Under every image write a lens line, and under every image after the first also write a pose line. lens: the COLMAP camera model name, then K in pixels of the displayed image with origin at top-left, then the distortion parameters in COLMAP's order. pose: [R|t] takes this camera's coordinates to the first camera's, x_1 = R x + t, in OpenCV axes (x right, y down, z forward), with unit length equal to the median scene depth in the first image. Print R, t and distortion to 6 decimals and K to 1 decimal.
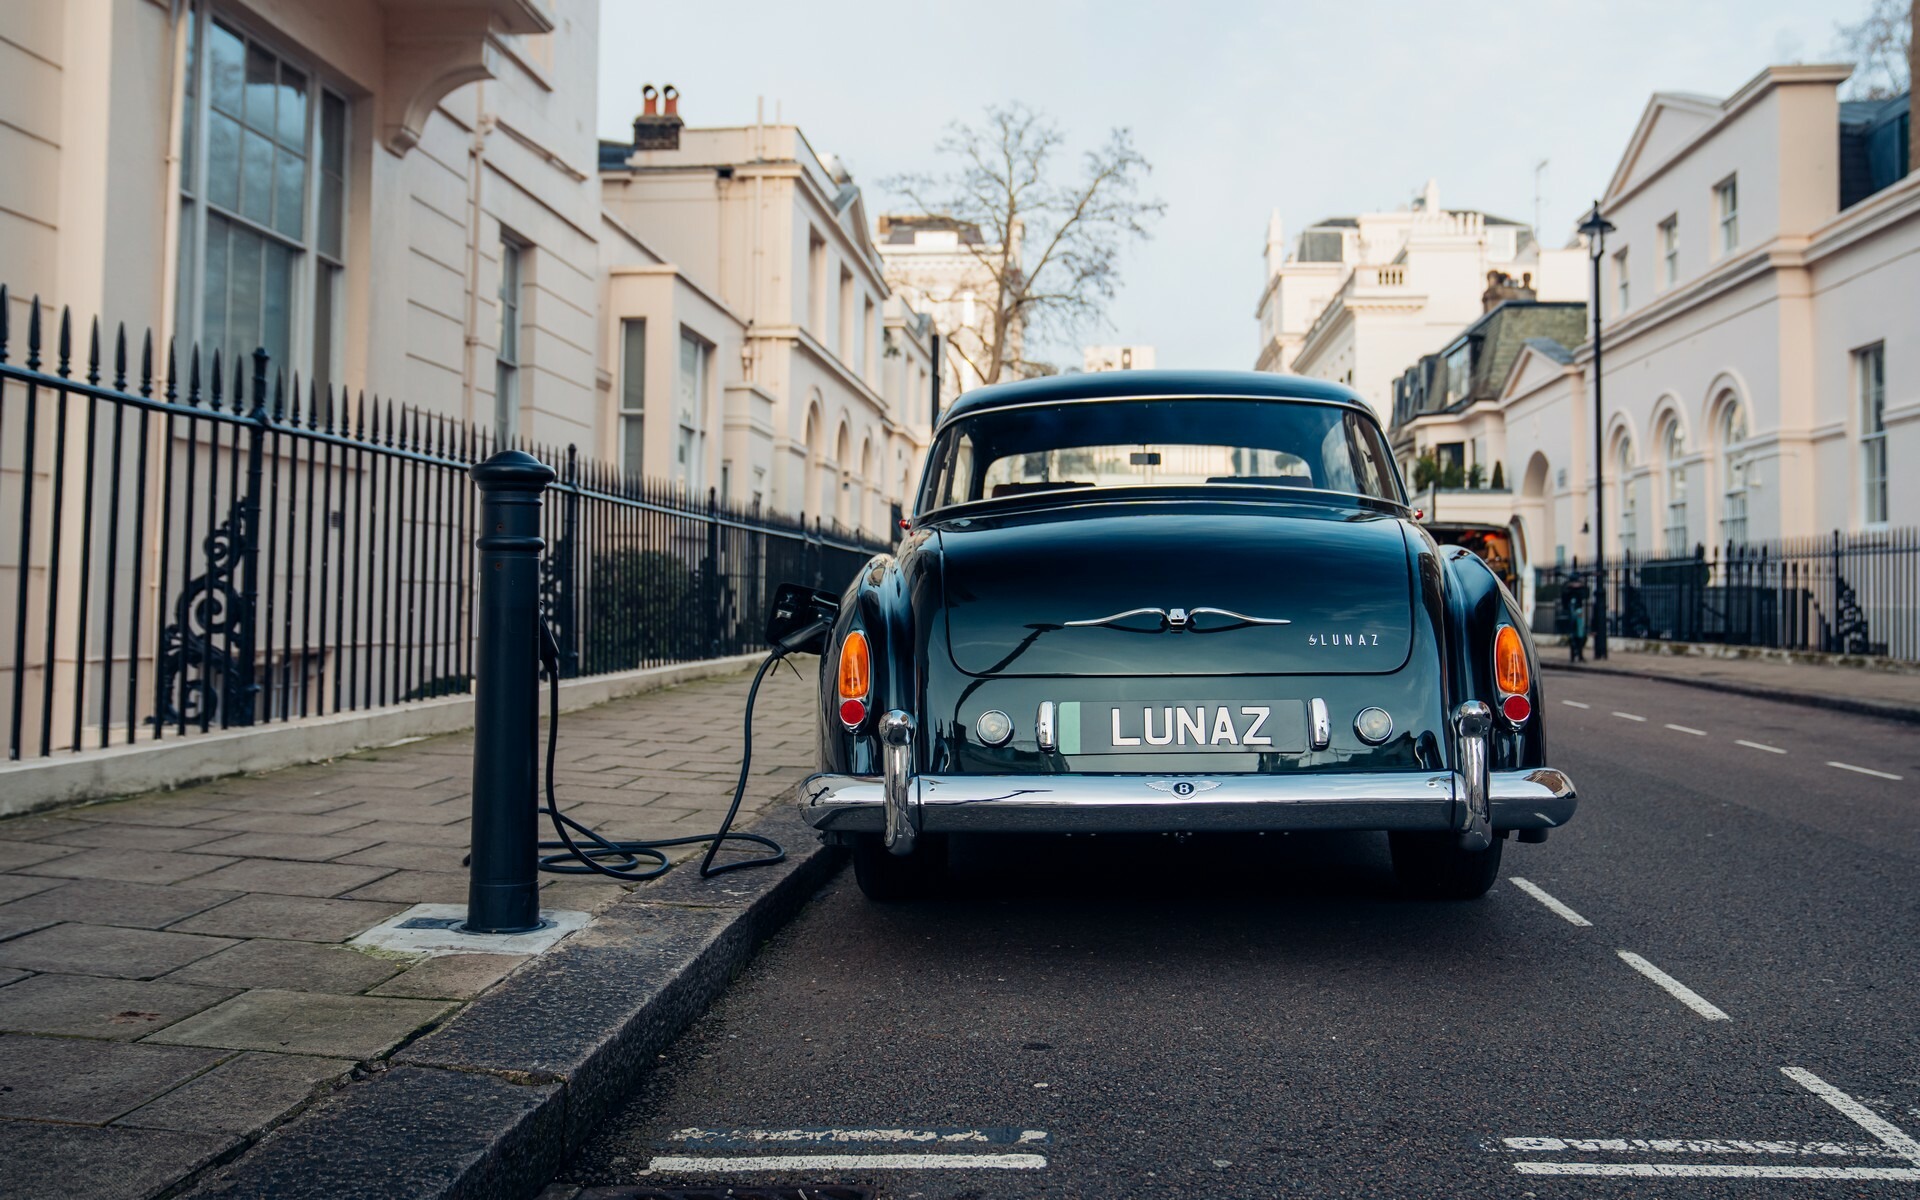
lens RADIAL K [[1754.1, 0, 961.2], [0, 1754.1, 524.7], [0, 0, 1]] dist [-0.000422, -0.001608]
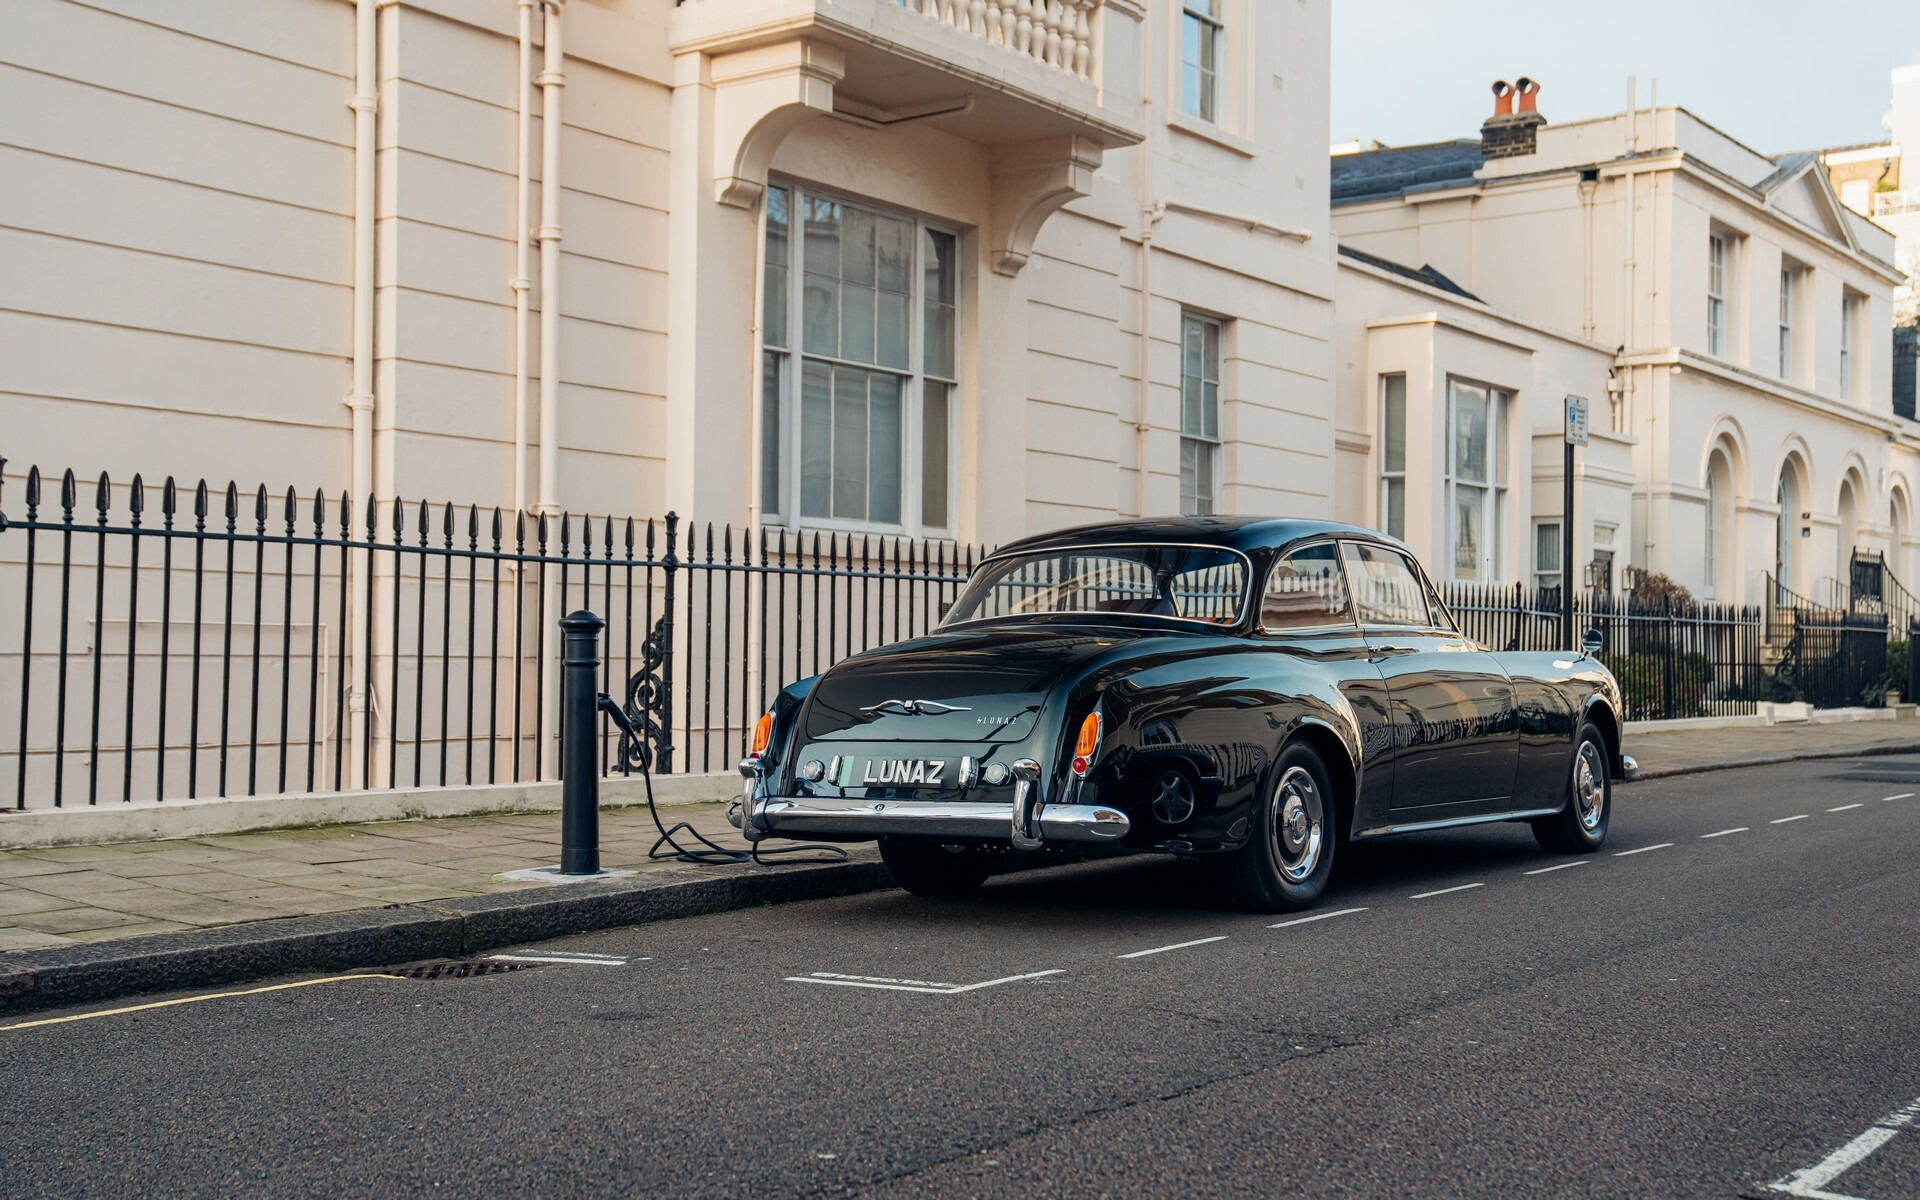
lens RADIAL K [[2273.0, 0, 960.0], [0, 2273.0, 600.0], [0, 0, 1]] dist [0.022232, 0.025705]
pose [[0.856905, -0.015534, -0.515240, 0.233471], [0.021551, 0.999751, 0.005701, -0.010286], [0.515023, -0.015989, 0.857027, -0.144868]]
